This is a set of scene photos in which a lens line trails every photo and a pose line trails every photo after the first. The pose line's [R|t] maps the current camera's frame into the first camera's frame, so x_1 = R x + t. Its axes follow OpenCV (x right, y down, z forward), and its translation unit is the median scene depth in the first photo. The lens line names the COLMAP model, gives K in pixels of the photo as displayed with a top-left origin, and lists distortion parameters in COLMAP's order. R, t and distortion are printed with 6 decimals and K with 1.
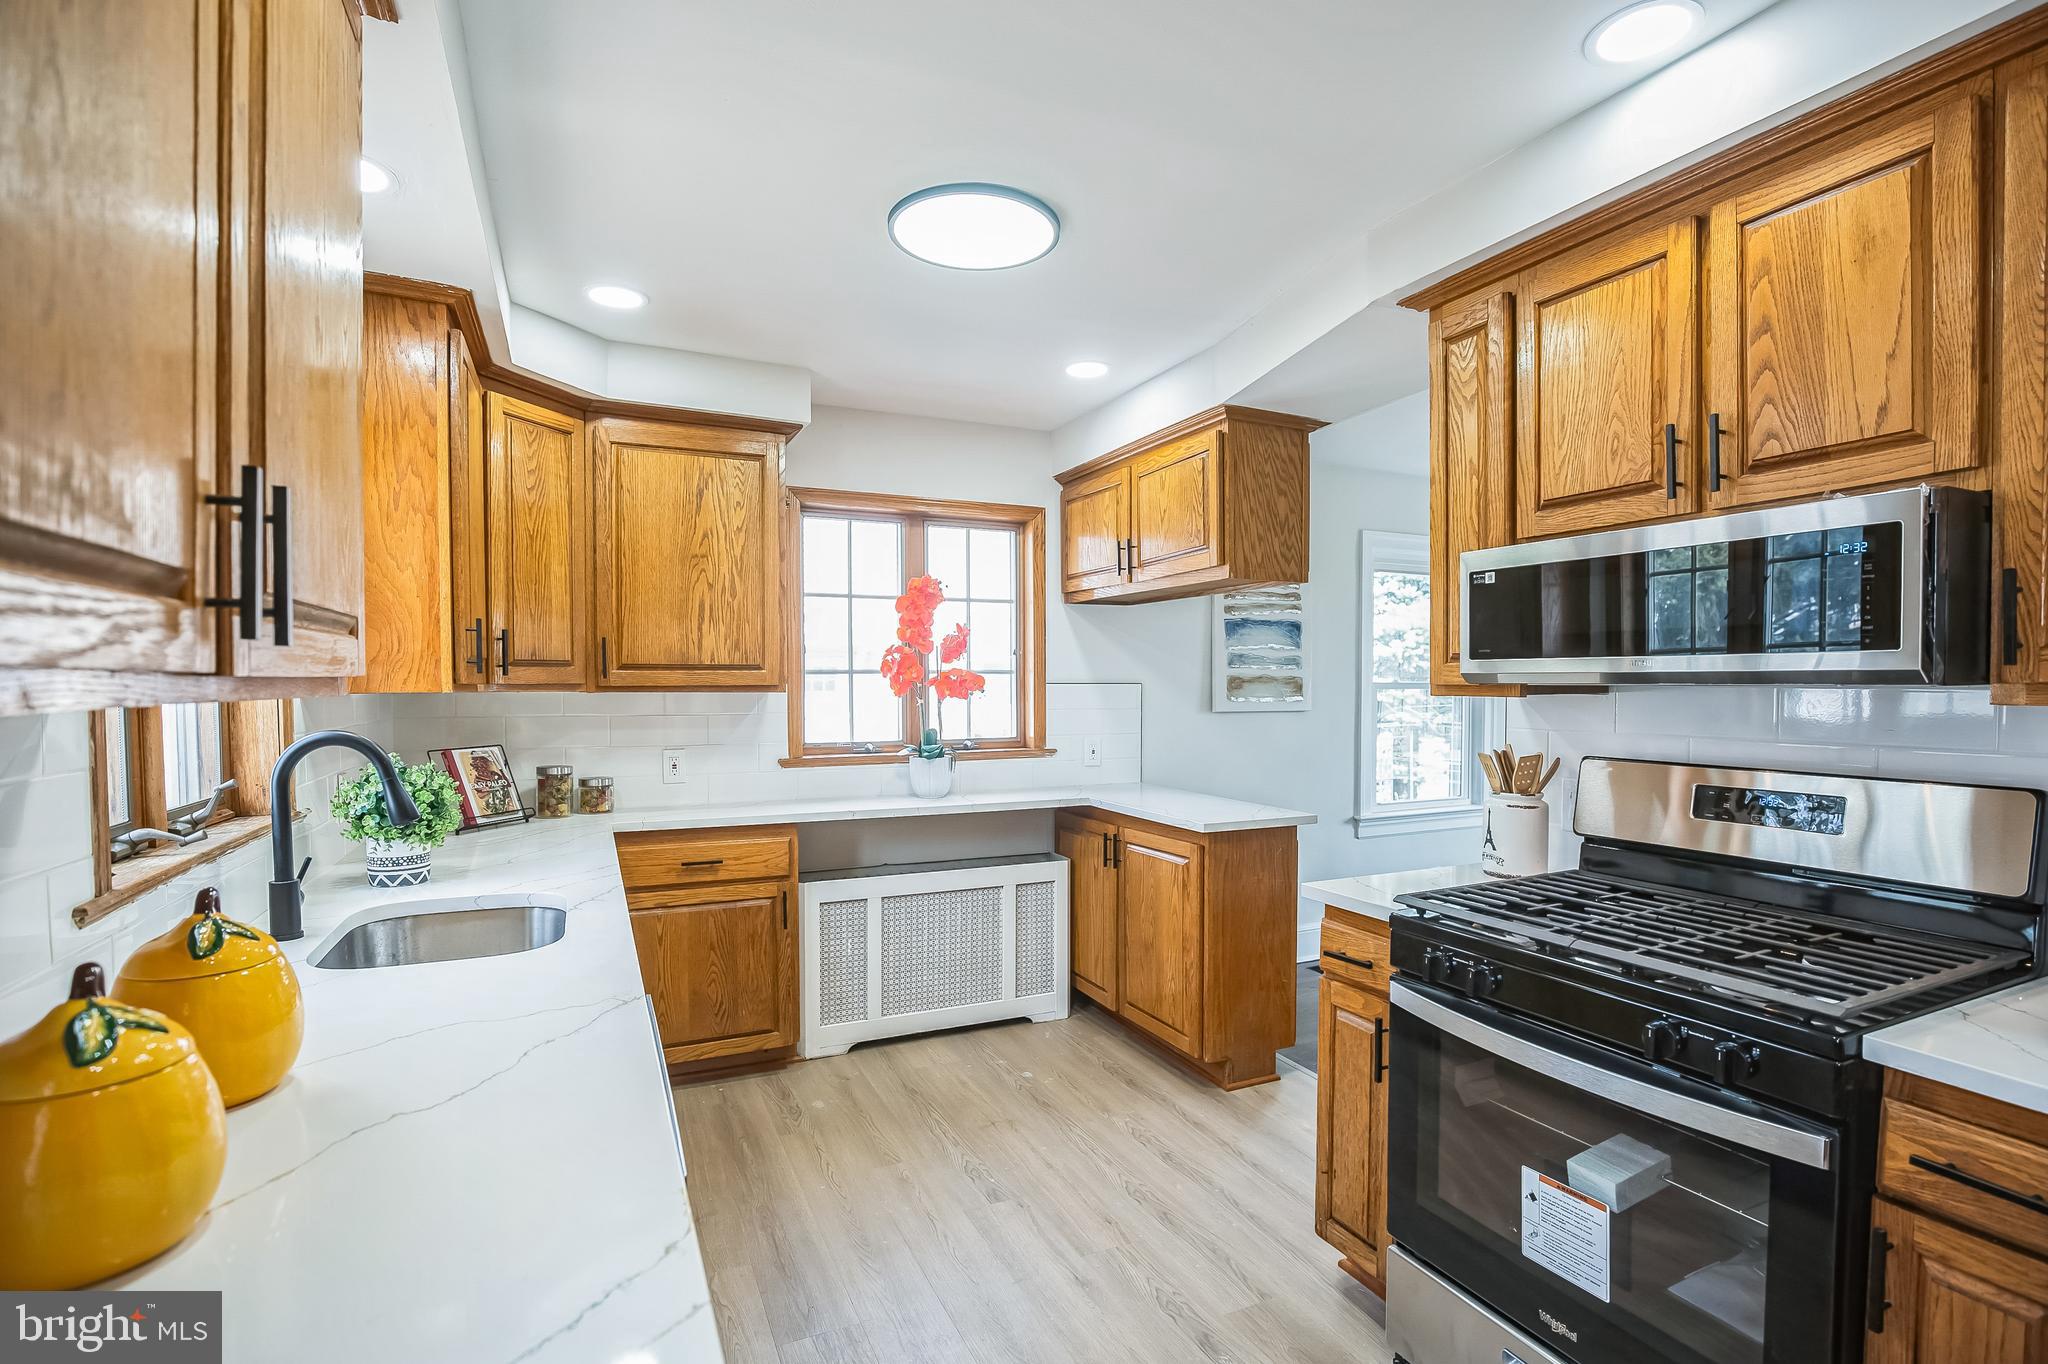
lens RADIAL K [[961.4, 0, 1025.7], [0, 961.4, 697.4], [0, 0, 1]] dist [-0.001081, 0.000181]
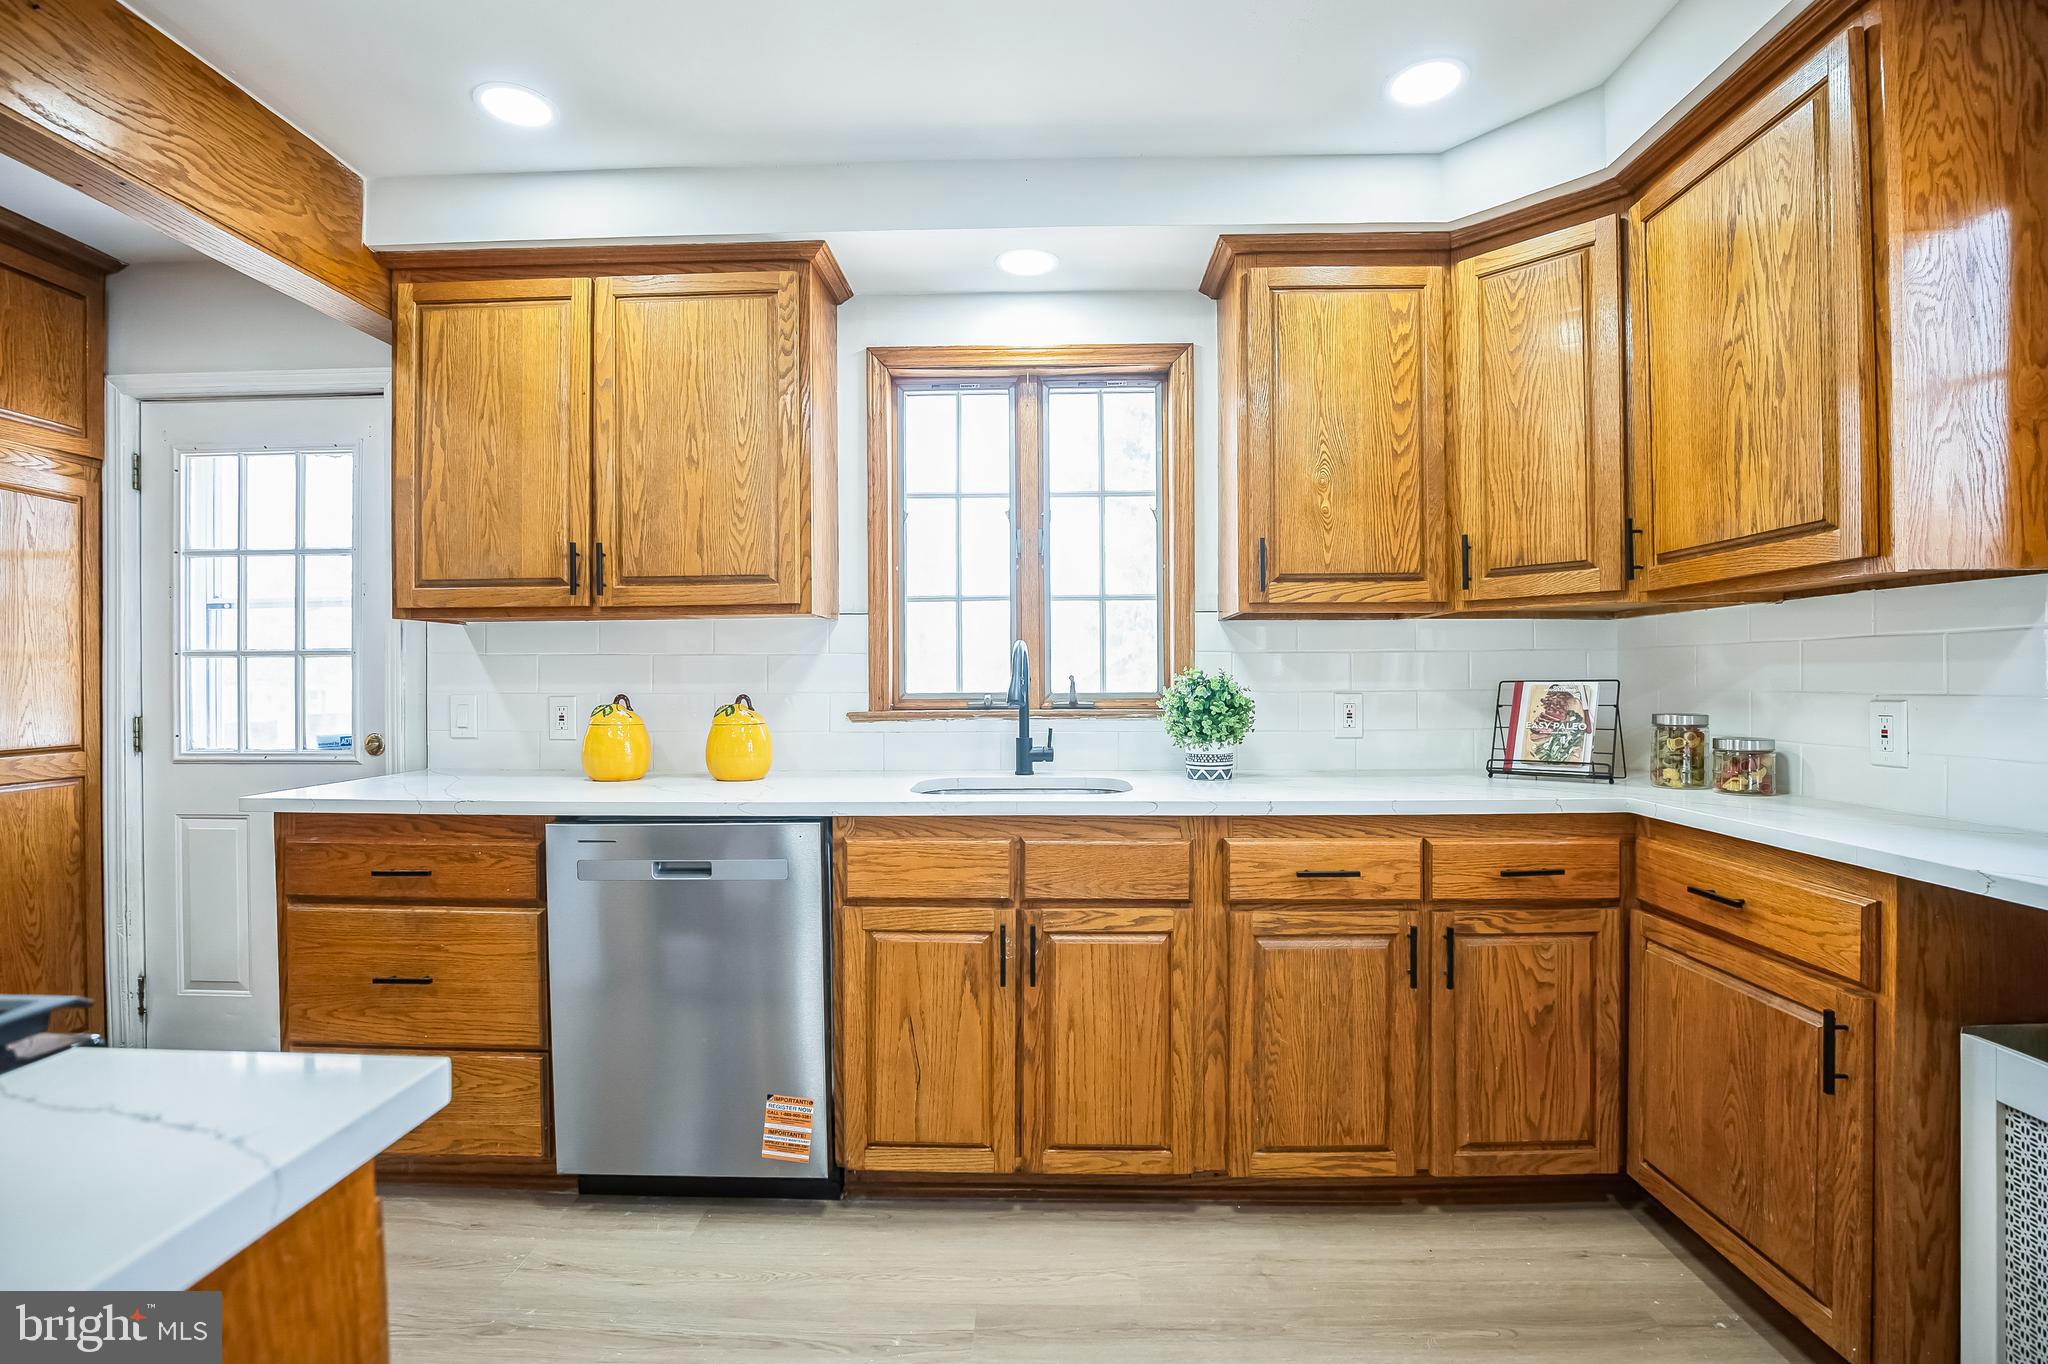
lens RADIAL K [[955.2, 0, 1030.6], [0, 955.2, 677.6], [0, 0, 1]] dist [-0.030677, 0.001147]
pose [[-0.444380, 0.000257, -0.895838, 0.325231], [-0.005497, 0.999980, 0.003013, 0.047160], [0.895822, 0.006263, -0.444370, 0.897188]]
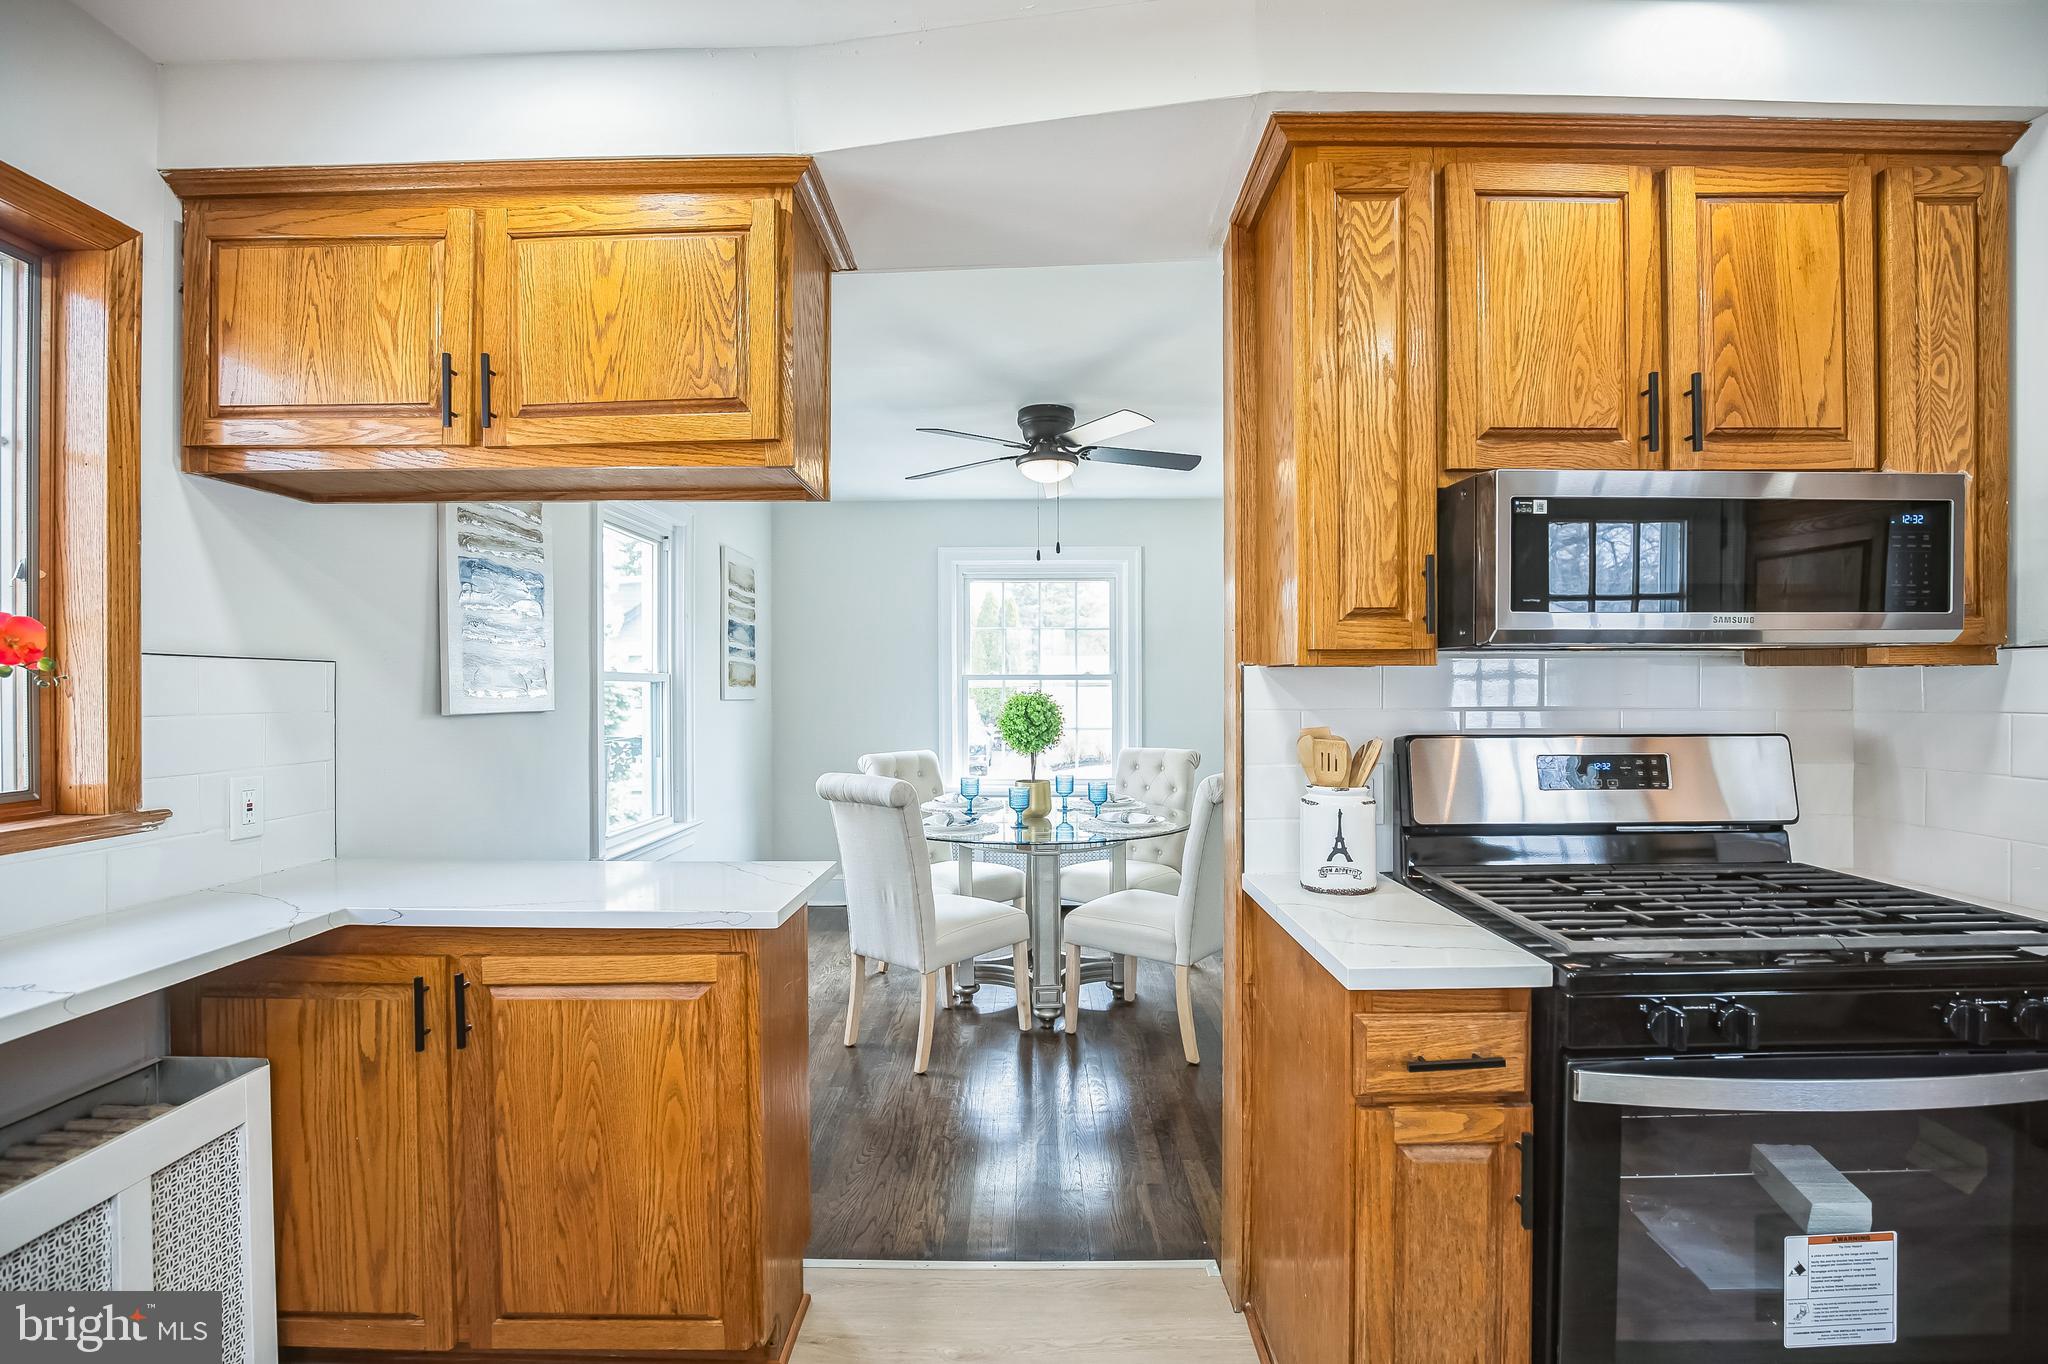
lens RADIAL K [[953.7, 0, 1030.8], [0, 953.7, 685.5], [0, 0, 1]] dist [-0.024636, 0.000597]
pose [[0.427719, 0.002469, 0.903908, -0.234021], [0.016581, 0.999807, -0.010577, 0.012921], [-0.903759, 0.019512, 0.427596, 0.634756]]
